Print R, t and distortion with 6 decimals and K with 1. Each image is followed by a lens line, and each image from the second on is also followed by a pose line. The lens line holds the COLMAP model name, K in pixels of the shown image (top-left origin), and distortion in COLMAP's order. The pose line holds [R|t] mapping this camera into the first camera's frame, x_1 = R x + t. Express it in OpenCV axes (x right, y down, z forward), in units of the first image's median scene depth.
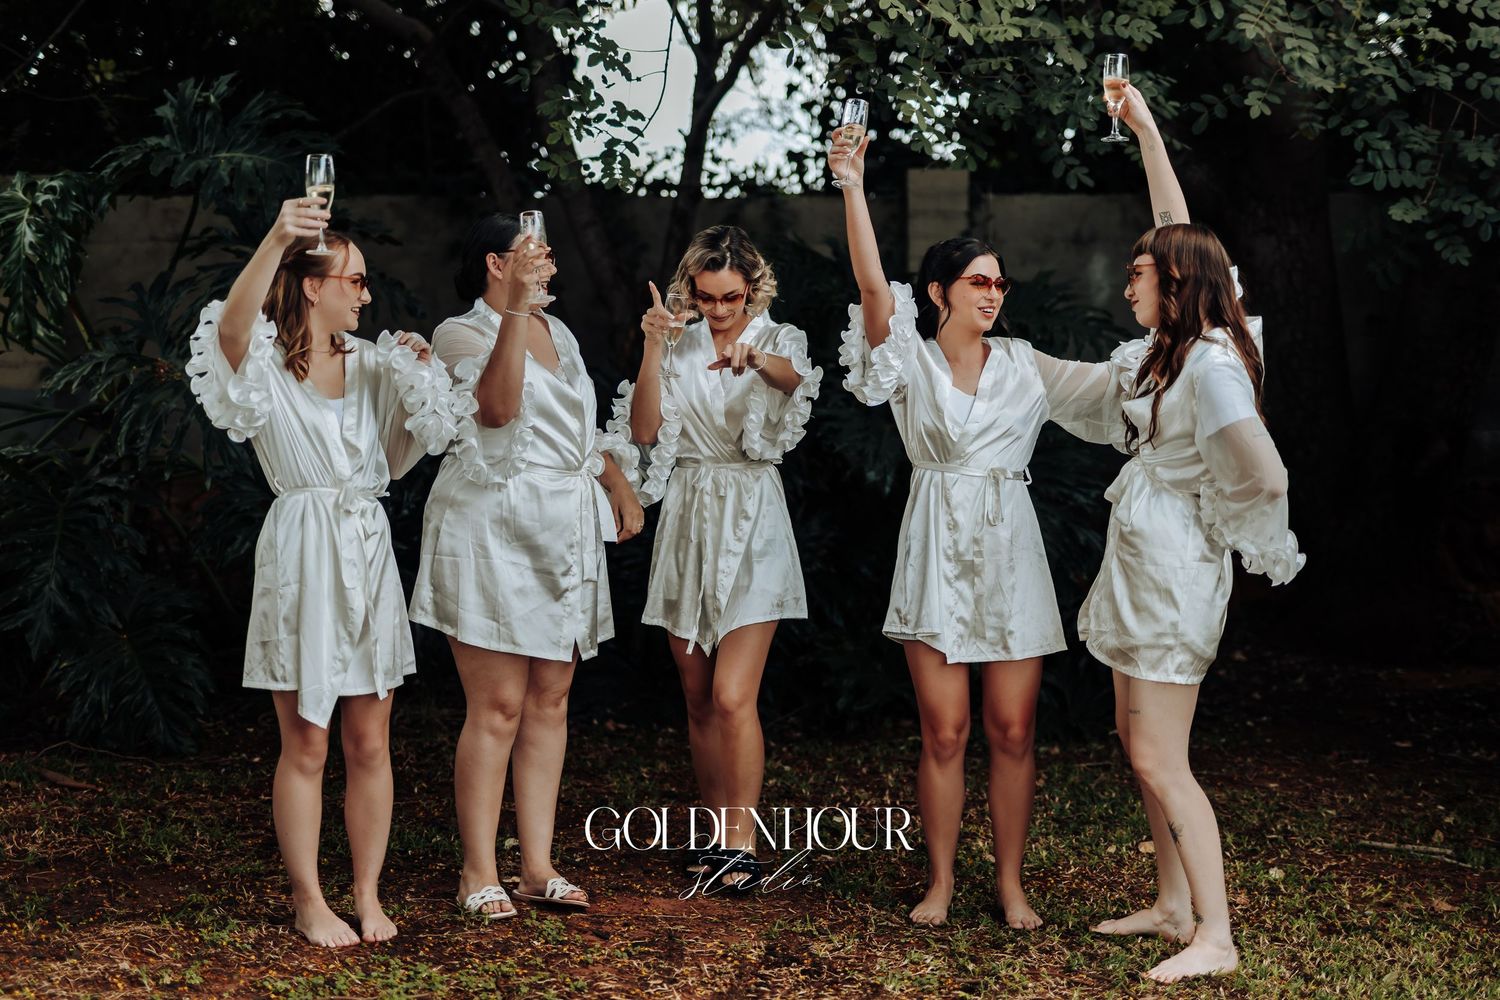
lens RADIAL K [[1881.4, 0, 755.0], [0, 1881.4, 470.1], [0, 0, 1]] dist [0.004689, -0.001358]
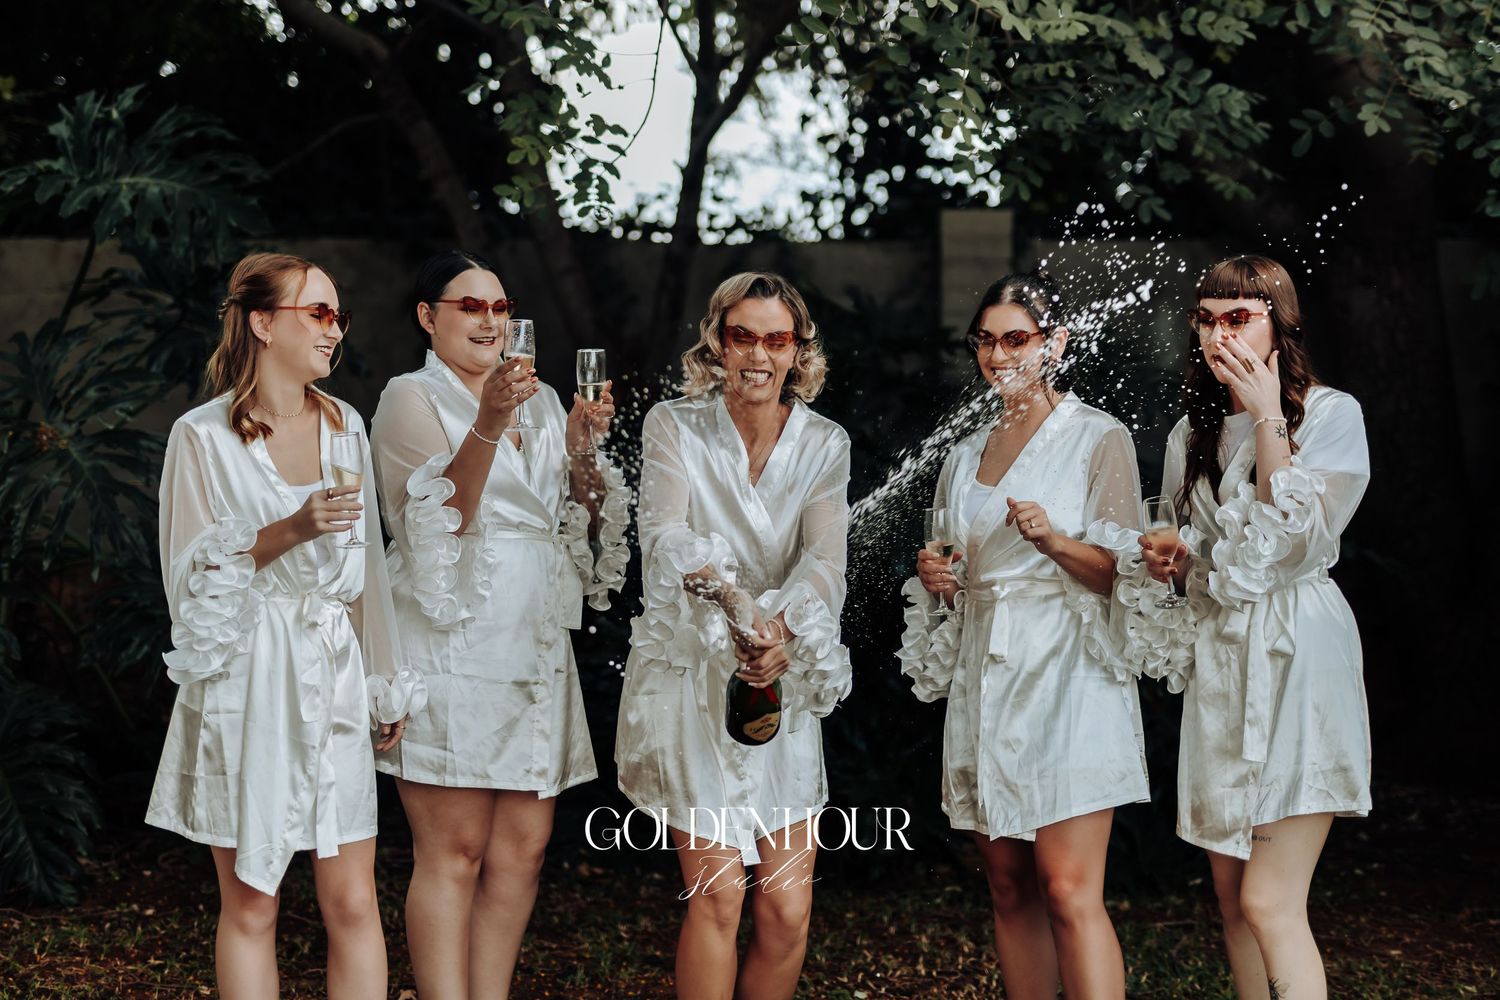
lens RADIAL K [[2130.8, 0, 723.4], [0, 2130.8, 458.0], [0, 0, 1]] dist [0.004967, -0.018064]
pose [[0.999820, 0.004562, -0.018443, 0.000976], [-0.005439, 0.998842, -0.047798, -0.000527], [0.018203, 0.047889, 0.998687, 0.064948]]
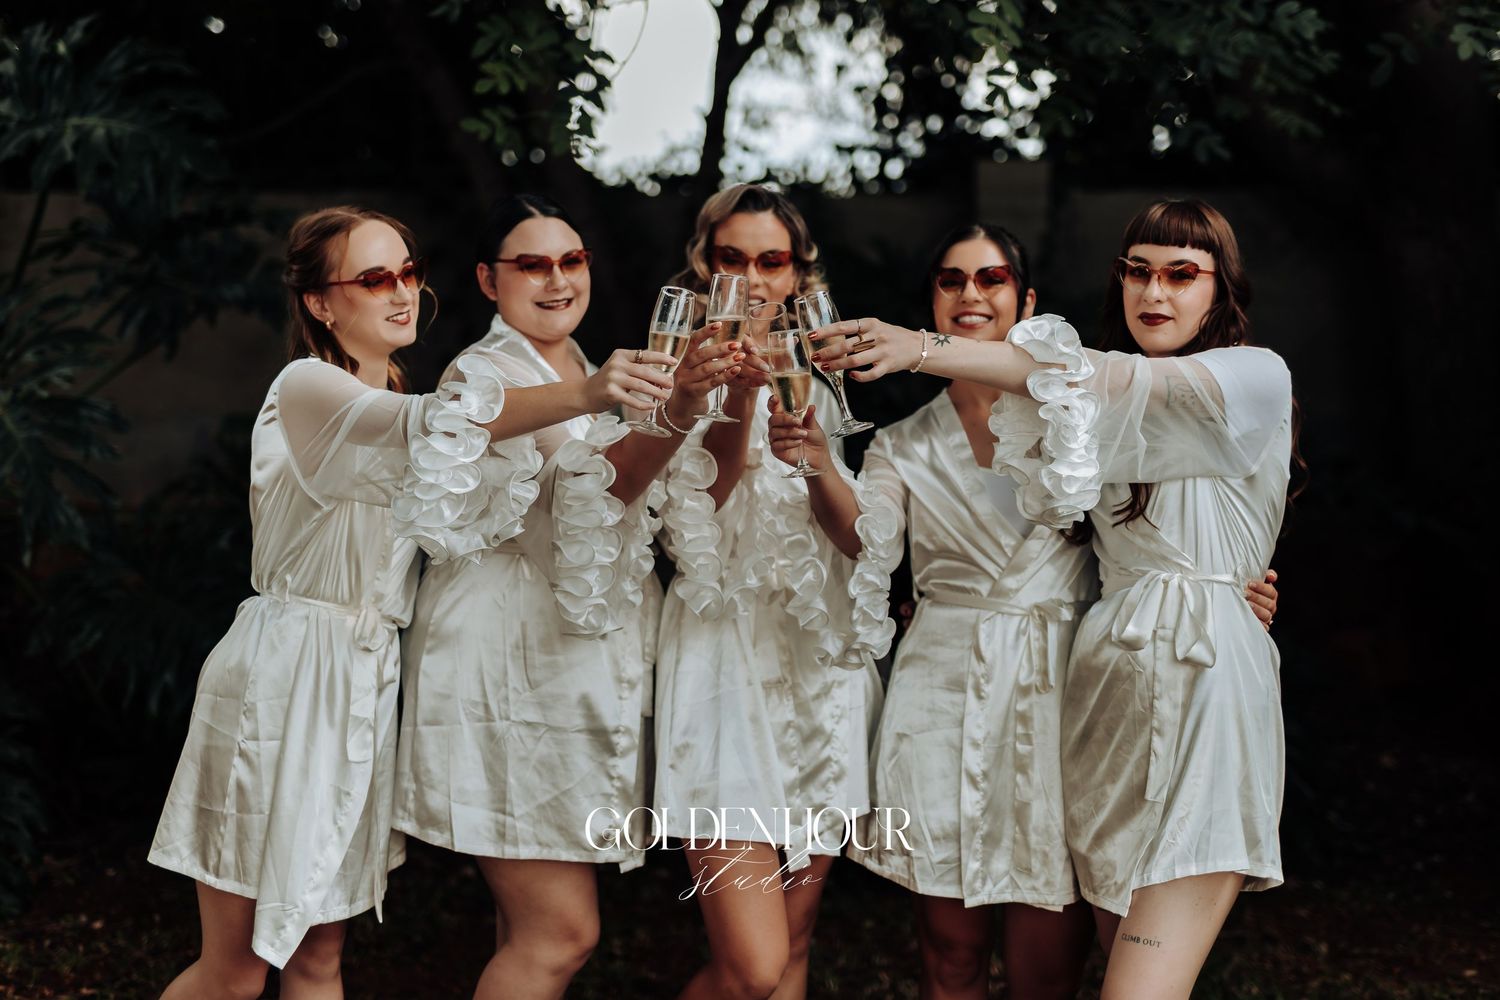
lens RADIAL K [[2034.4, 0, 711.9], [0, 2034.4, 496.5], [0, 0, 1]] dist [-0.015900, 0.012126]
pose [[0.998826, 0.006253, -0.048028, 0.015939], [-0.006472, 0.999969, -0.004391, -0.013851], [0.047999, 0.004697, 0.998836, 0.193363]]
